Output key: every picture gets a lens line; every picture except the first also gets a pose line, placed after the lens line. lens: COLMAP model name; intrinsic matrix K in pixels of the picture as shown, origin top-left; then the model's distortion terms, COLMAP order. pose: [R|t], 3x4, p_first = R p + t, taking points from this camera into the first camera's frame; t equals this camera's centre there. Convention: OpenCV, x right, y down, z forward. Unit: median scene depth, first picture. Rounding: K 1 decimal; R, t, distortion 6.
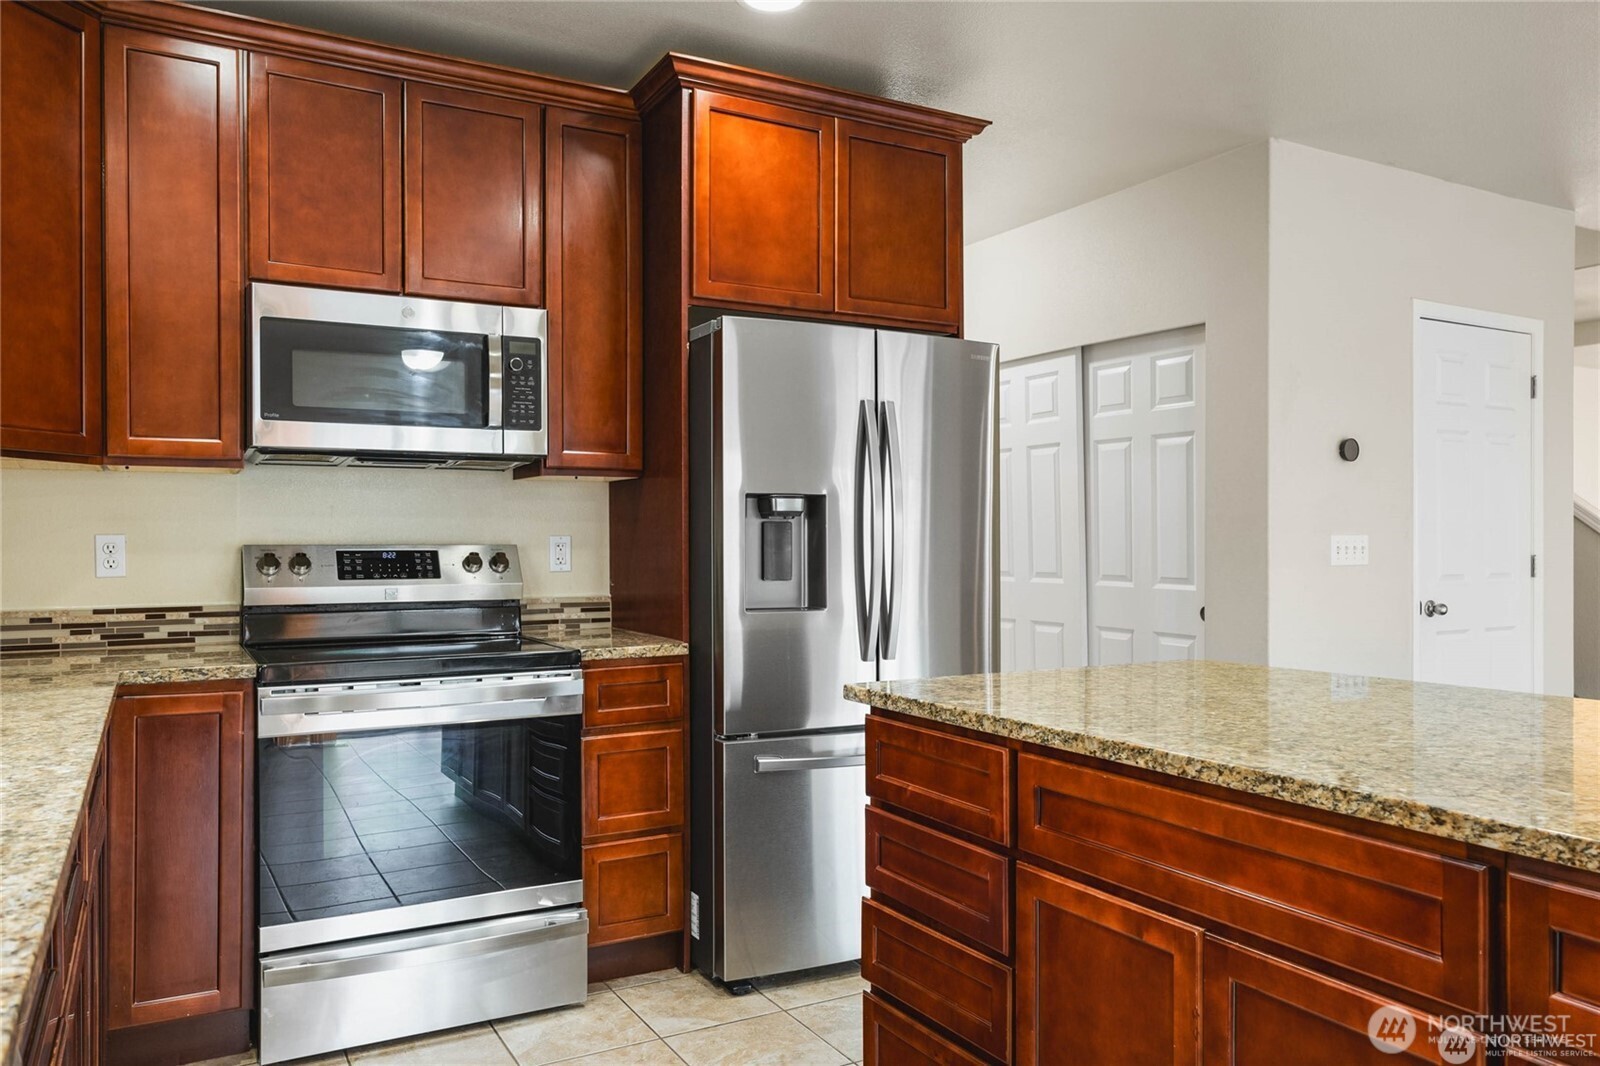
lens RADIAL K [[1153.8, 0, 797.5], [0, 1153.8, 544.1], [0, 0, 1]] dist [-0.002260, 0.010624]
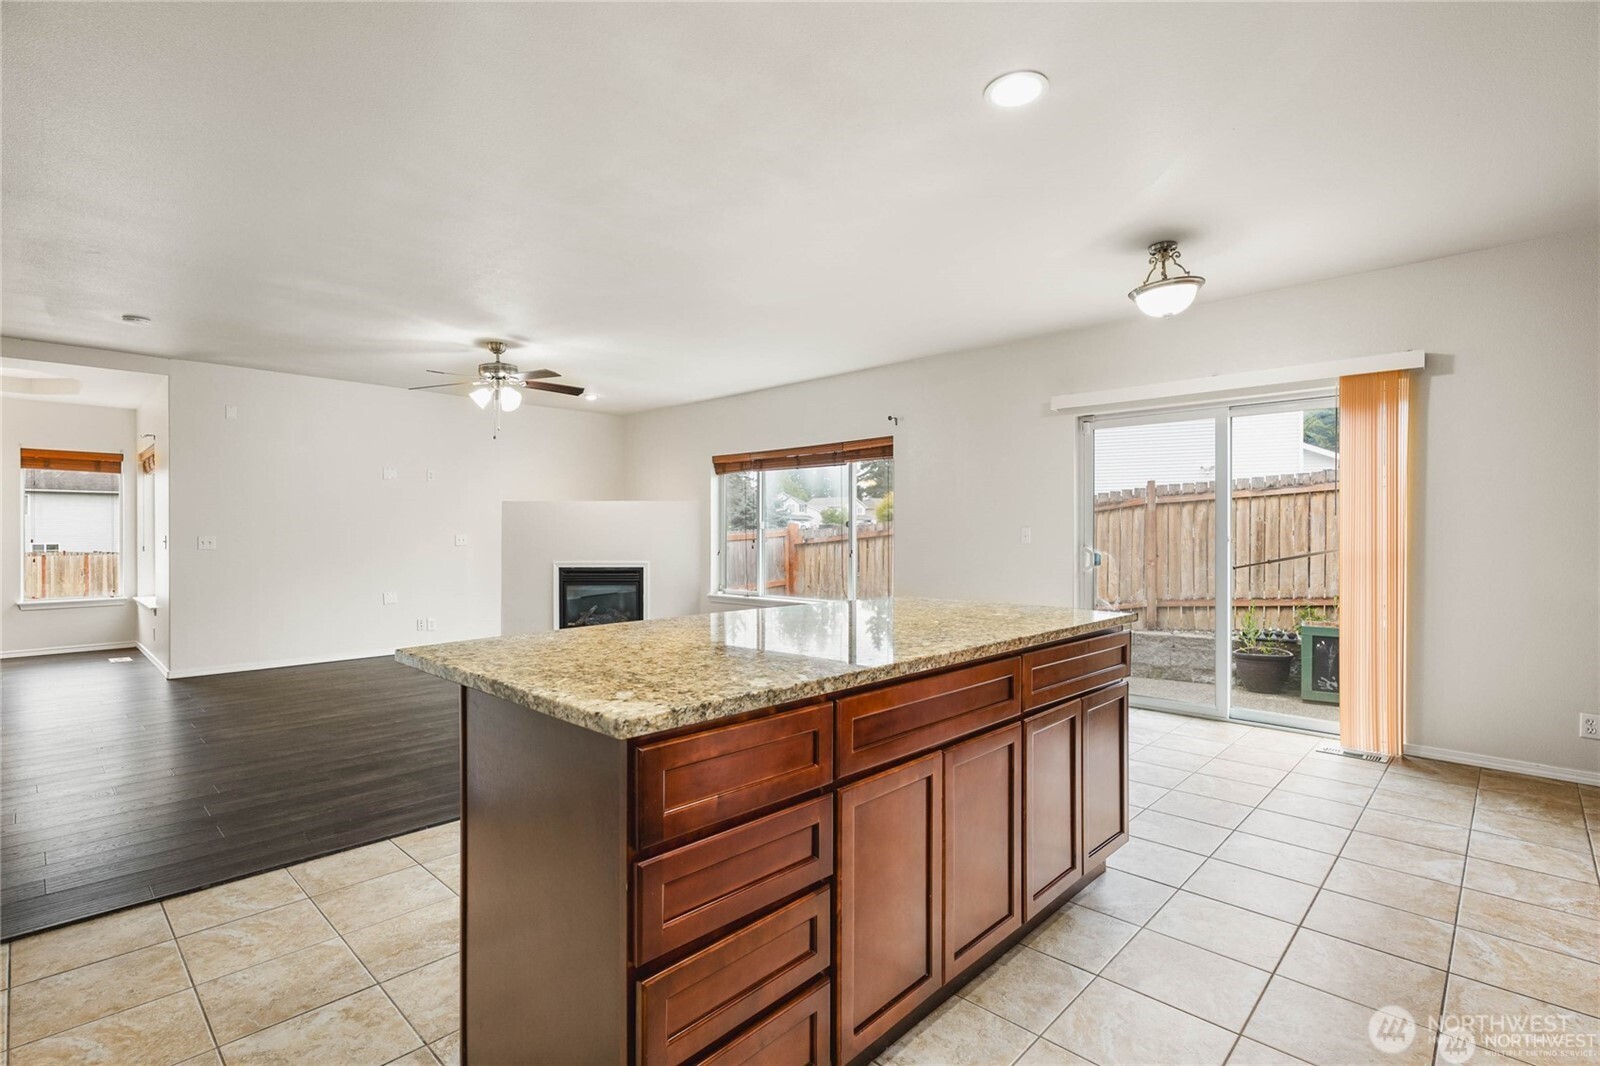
lens RADIAL K [[744.1, 0, 789.7], [0, 744.1, 532.6], [0, 0, 1]] dist [-0.001979, 0.002910]
pose [[-0.282559, 0.004027, 0.959241, -0.320285], [0.003572, 0.999989, -0.003146, 0.003328], [-0.959243, 0.002537, -0.282570, 0.743849]]
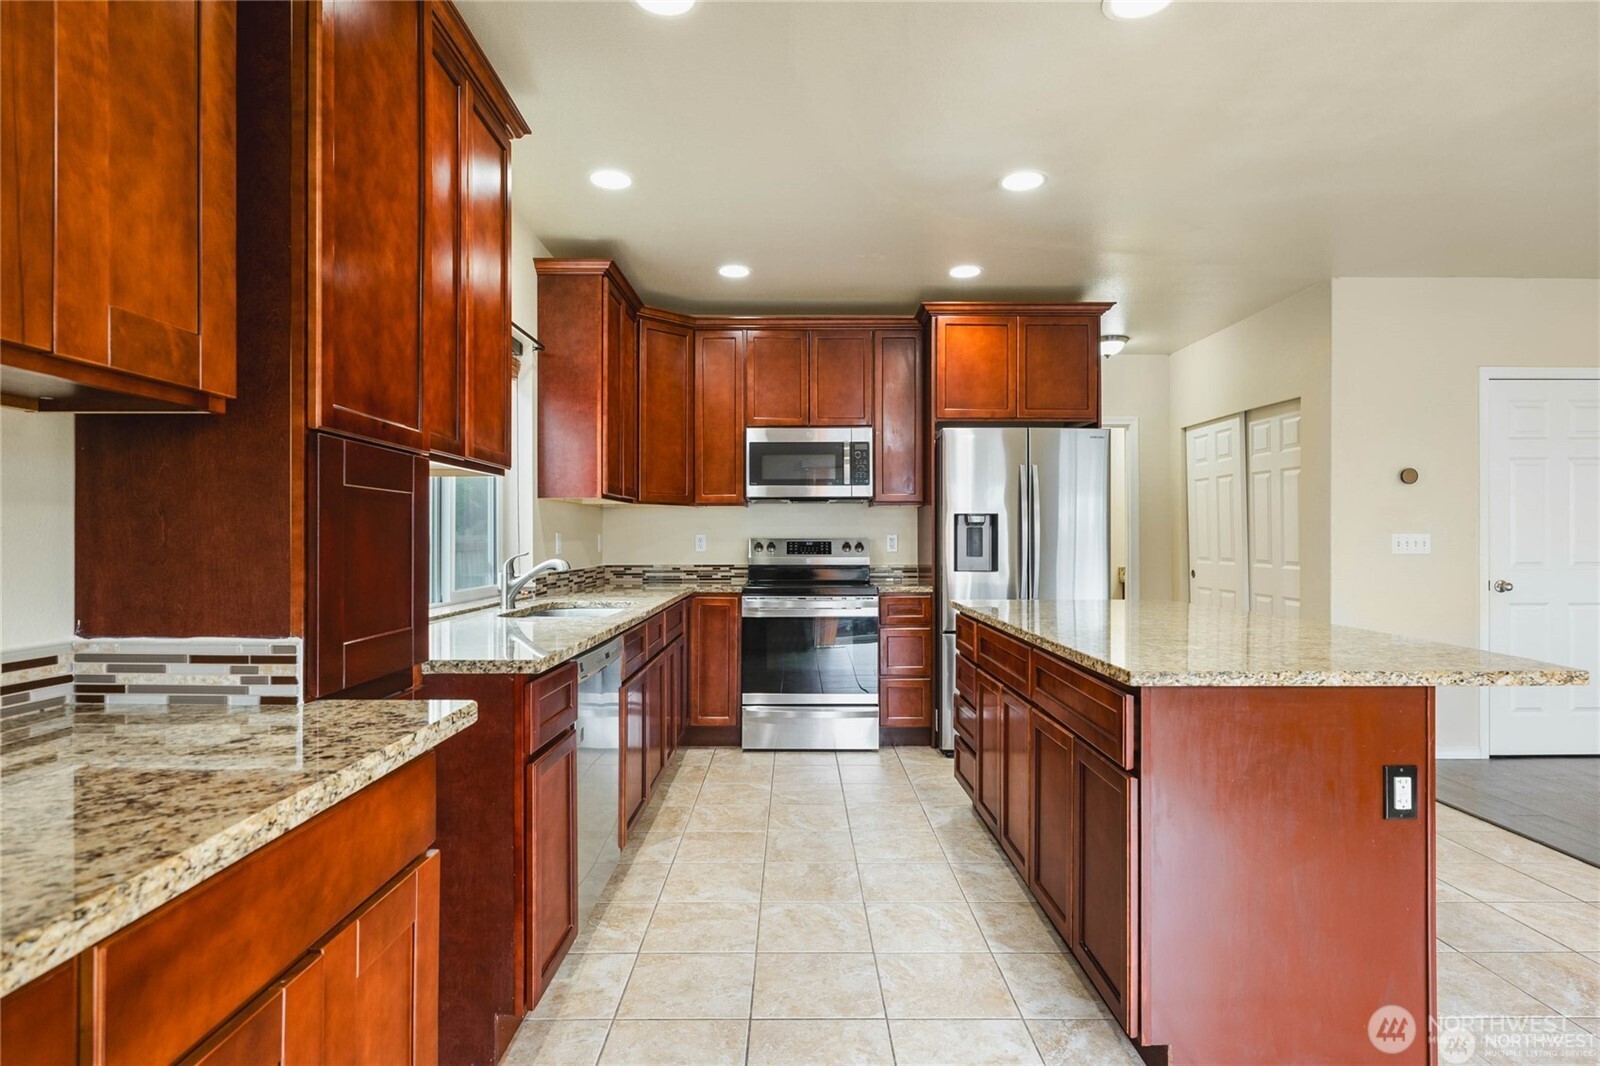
lens RADIAL K [[850.3, 0, 794.7], [0, 850.3, 539.8], [0, 0, 1]] dist [-0.003428, 0.000434]
pose [[0.874732, 0.002382, -0.484601, 0.423054], [-0.002931, 0.999996, -0.000374, 0.003385], [0.484598, 0.001748, 0.874735, -0.442523]]
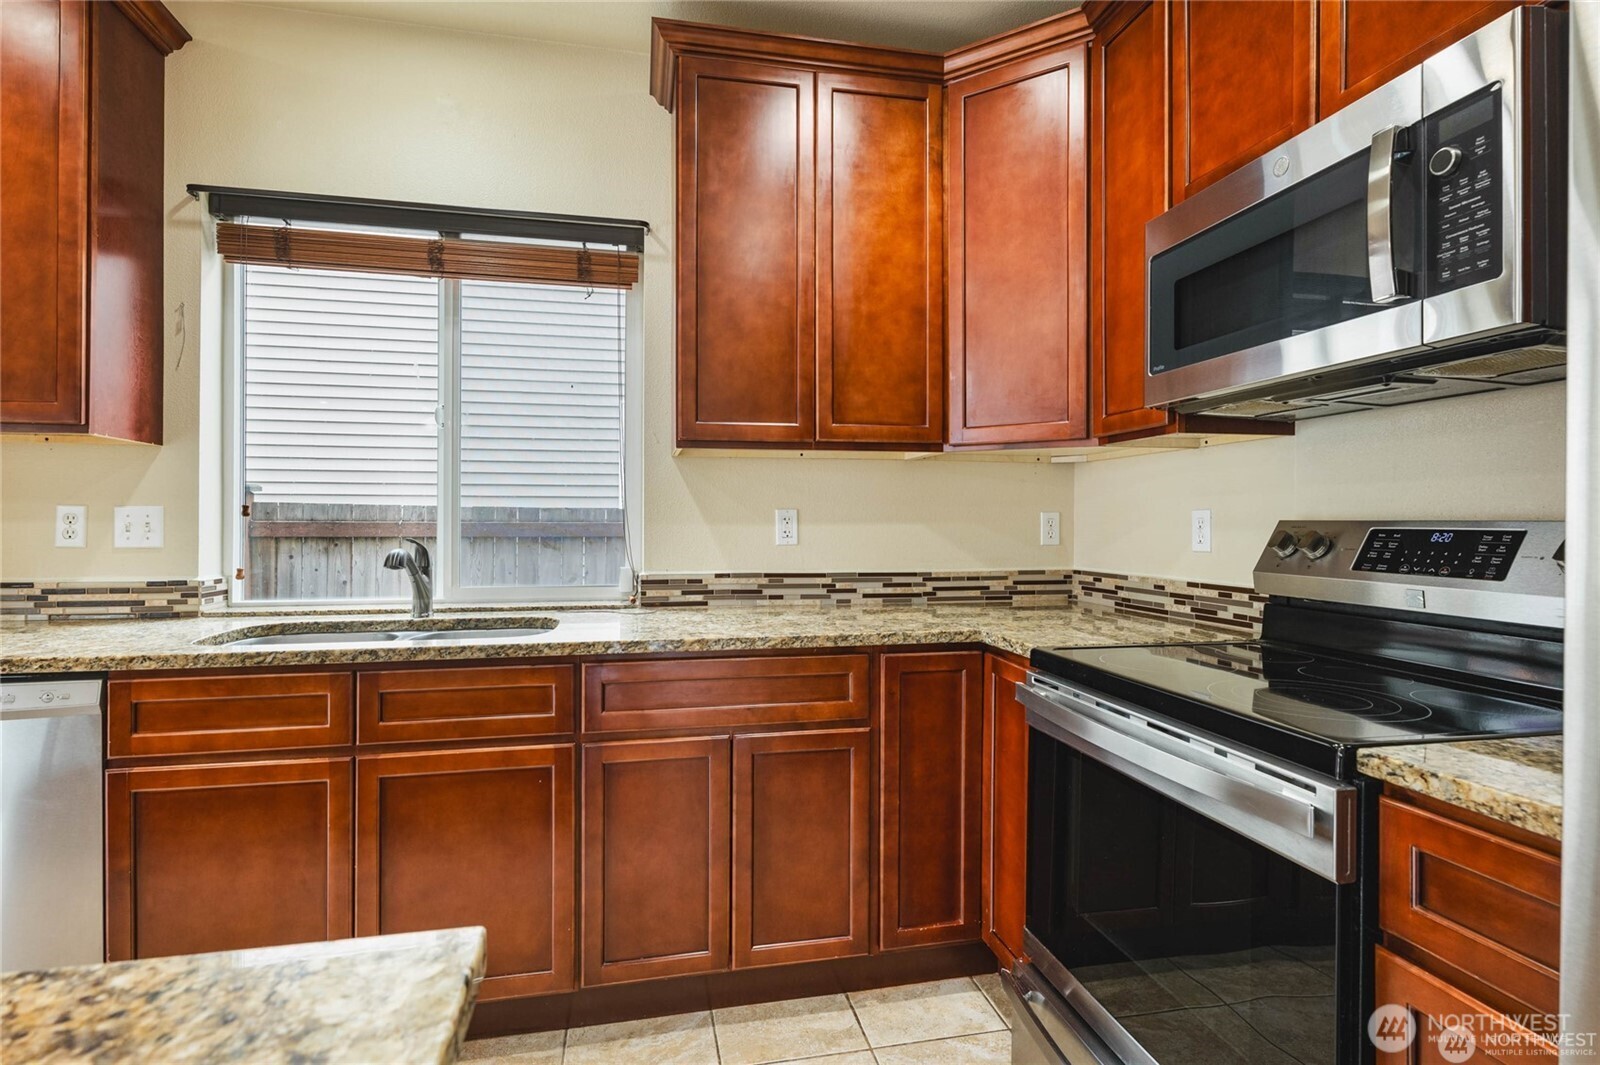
lens RADIAL K [[794.6, 0, 802.4], [0, 794.6, 521.3], [0, 0, 1]] dist [0.004761, -0.001264]
pose [[-0.290709, 0.002135, -0.956809, 0.170827], [-0.003866, 0.999987, 0.003406, 0.000753], [0.956804, 0.004689, -0.290697, 0.838779]]
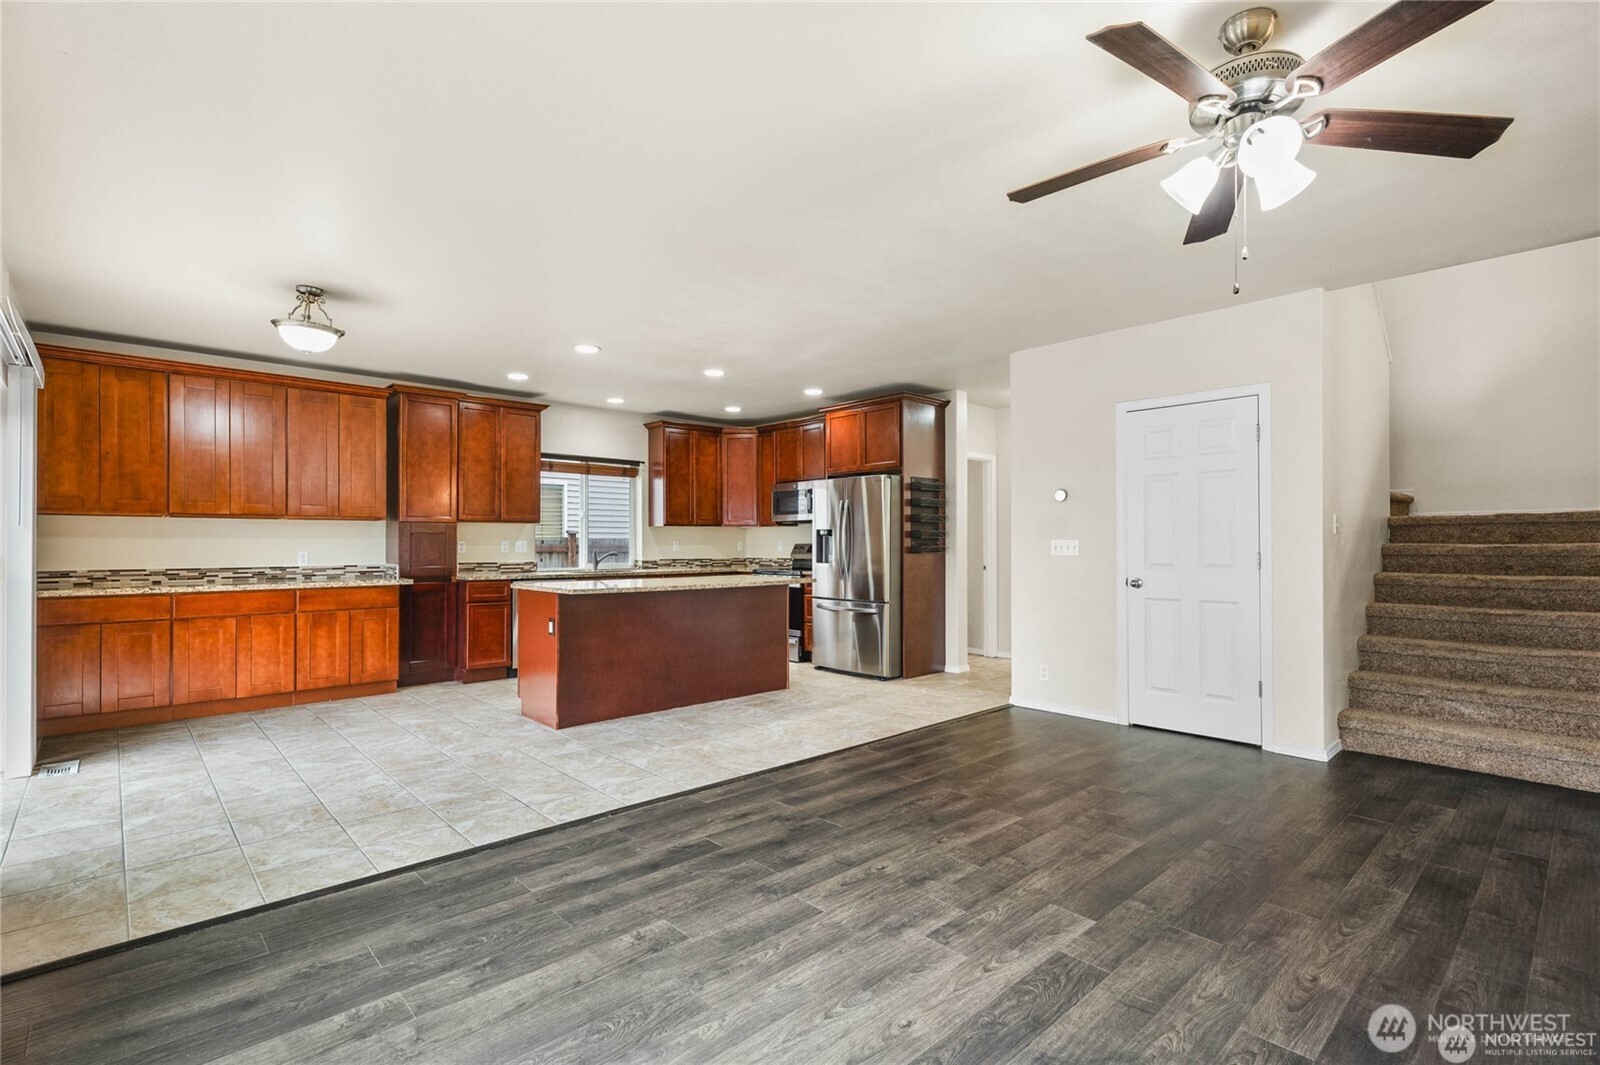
lens RADIAL K [[744.1, 0, 794.6], [0, 744.1, 540.9], [0, 0, 1]] dist [-0.001979, 0.002910]
pose [[0.235006, -0.002151, -0.971992, 2.100118], [-0.001468, 0.999996, -0.002568, -0.003441], [0.971993, 0.002031, 0.235002, 0.375307]]
